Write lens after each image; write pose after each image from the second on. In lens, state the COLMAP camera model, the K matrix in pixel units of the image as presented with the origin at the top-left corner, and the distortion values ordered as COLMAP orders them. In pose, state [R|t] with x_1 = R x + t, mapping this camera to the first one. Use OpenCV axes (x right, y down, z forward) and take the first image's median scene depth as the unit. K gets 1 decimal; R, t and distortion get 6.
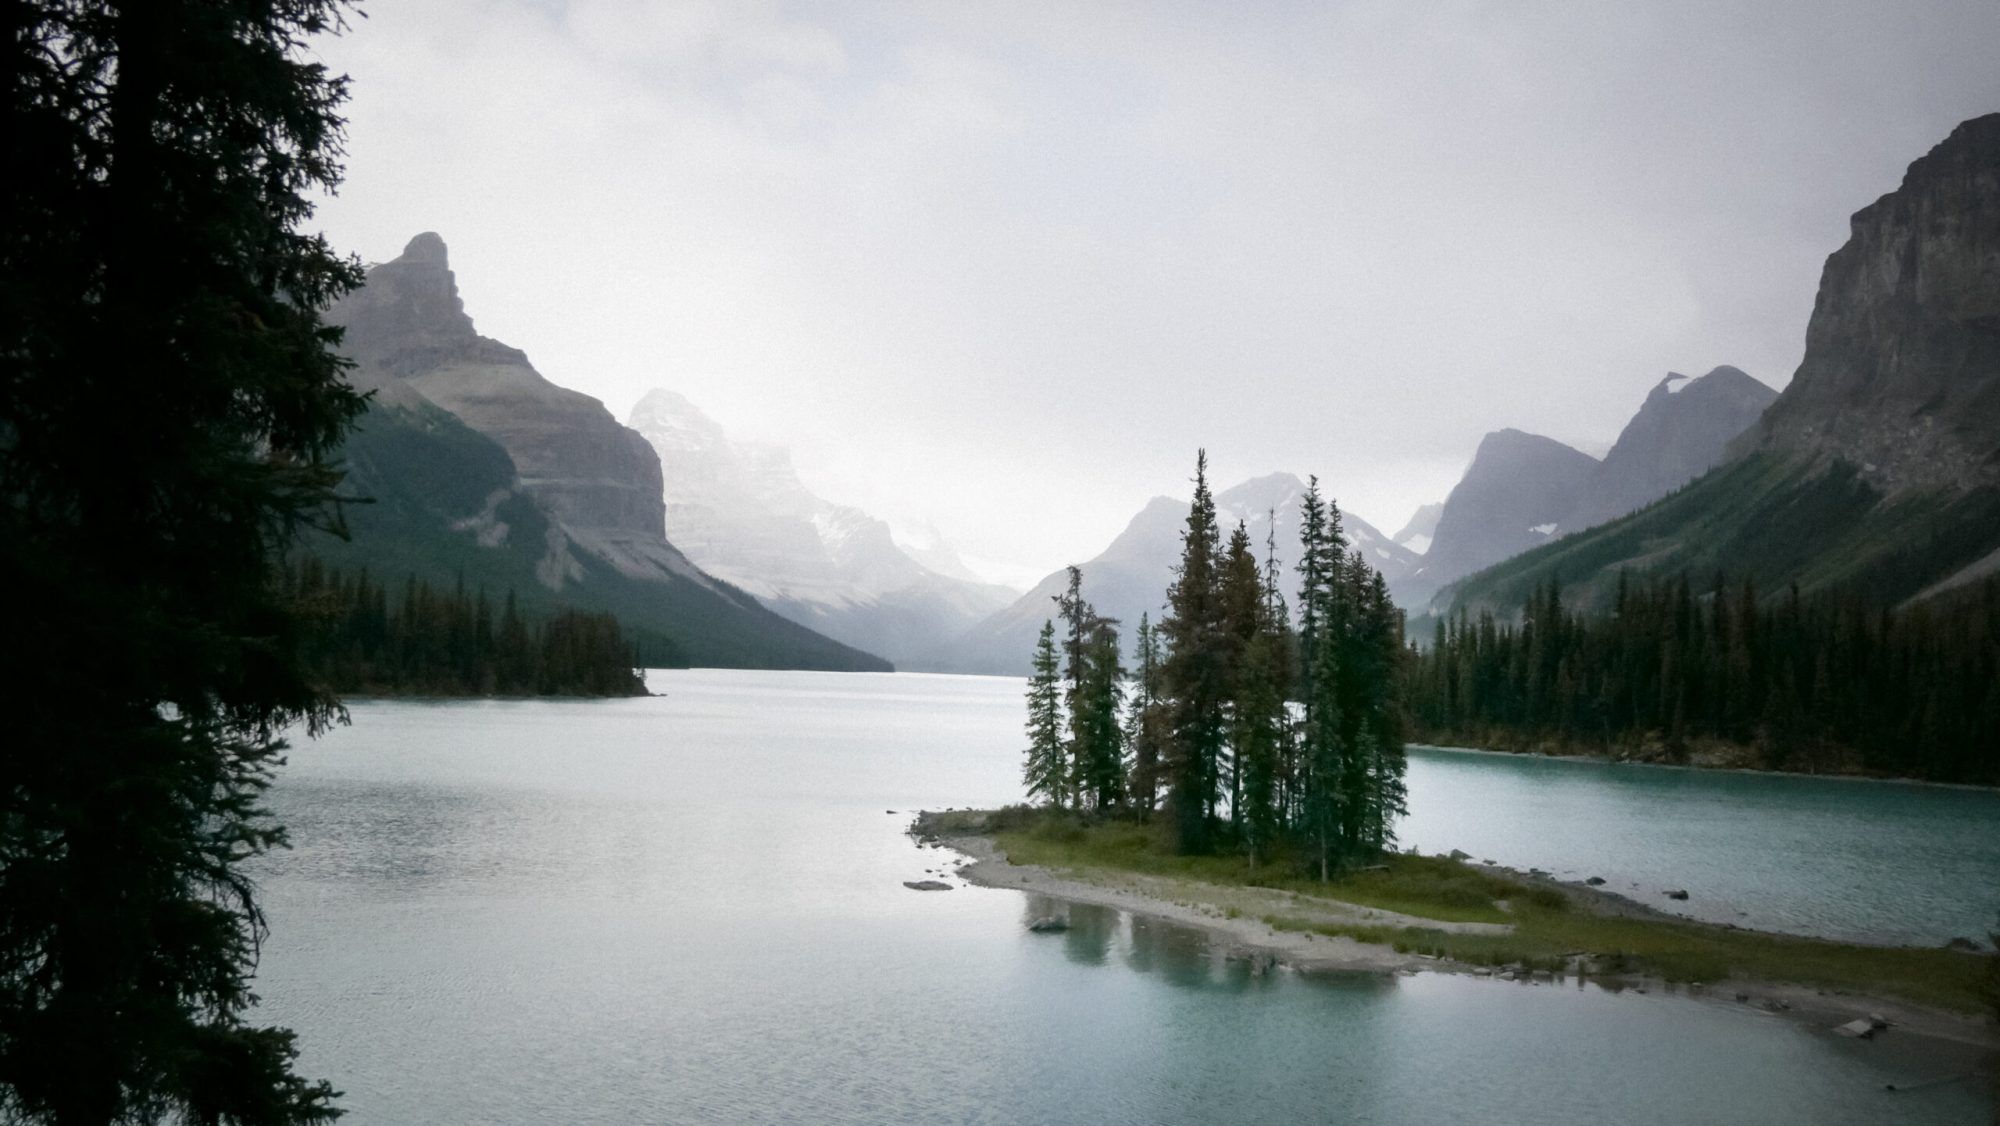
lens RADIAL K [[1871.6, 0, 1000.0], [0, 1871.6, 563.0], [0, 0, 1]] dist [0.006225, 0.000073]
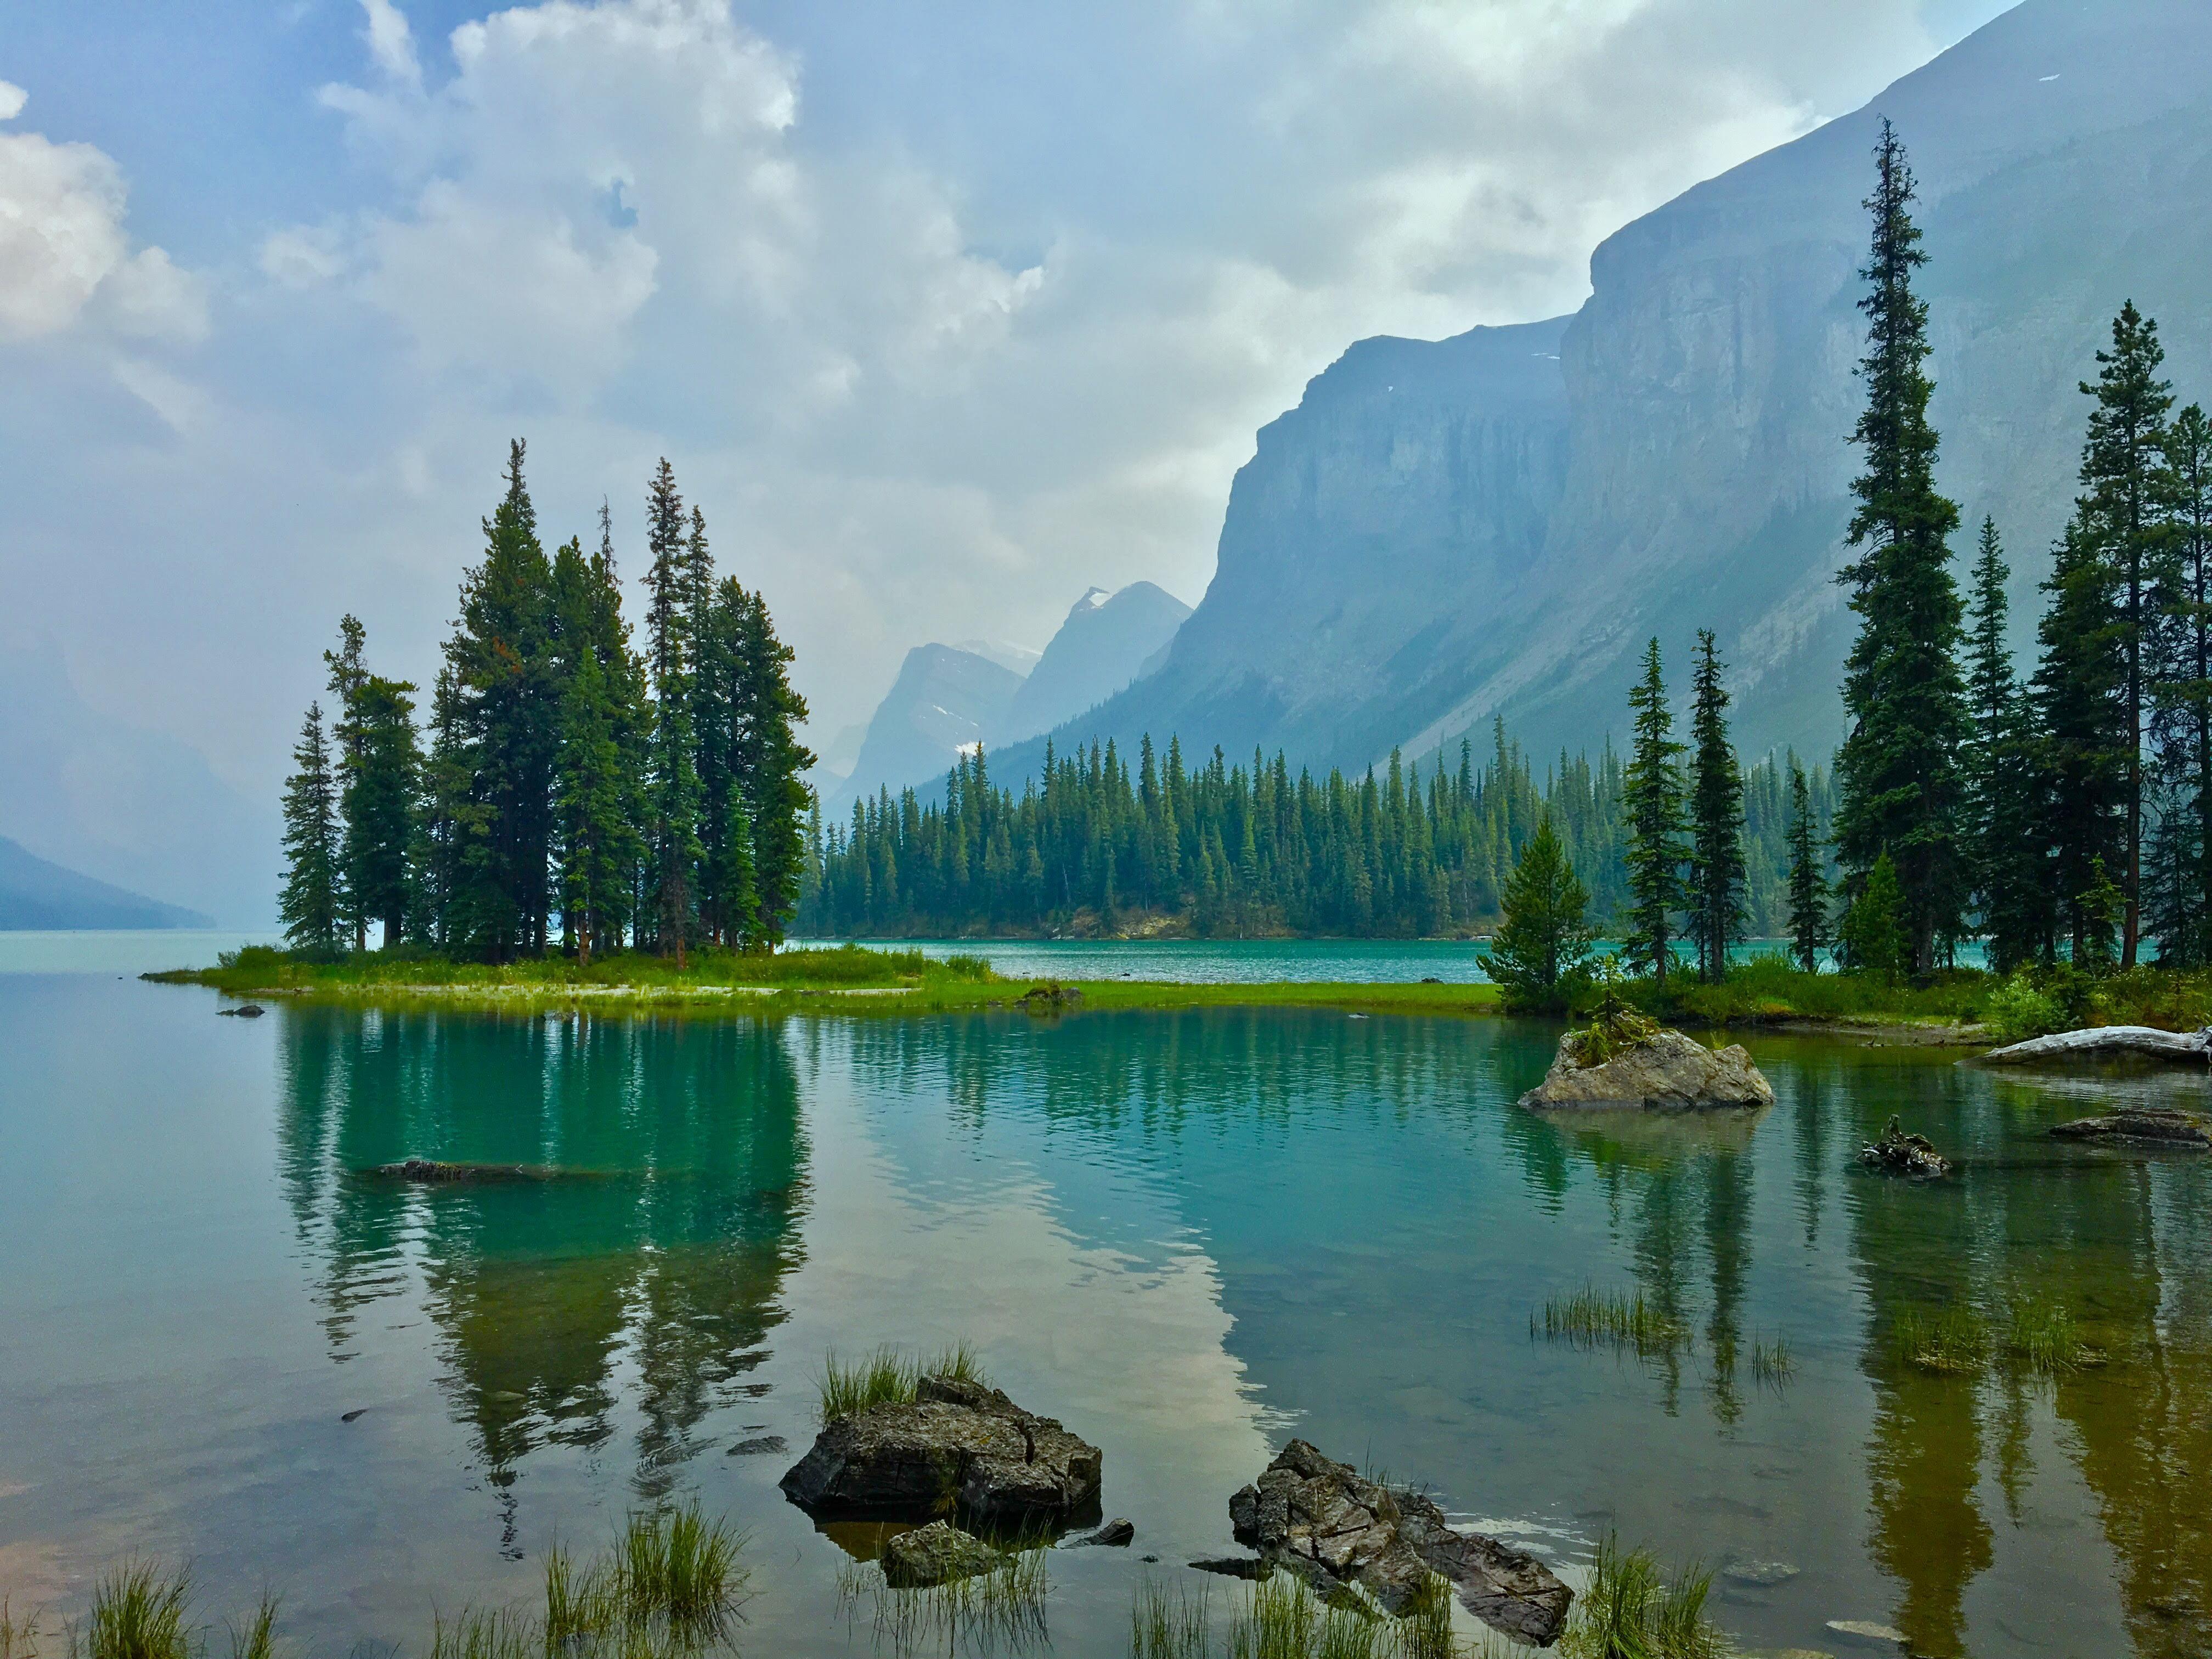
lens RADIAL K [[1892.6, 0, 1186.1], [0, 1892.6, 840.8], [0, 0, 1]] dist [0.049764, -0.013289]
pose [[0.923446, -0.015850, 0.383400, 0.031199], [0.017081, 0.999854, 0.000195, 0.053875], [-0.383347, 0.006369, 0.923582, 0.099540]]
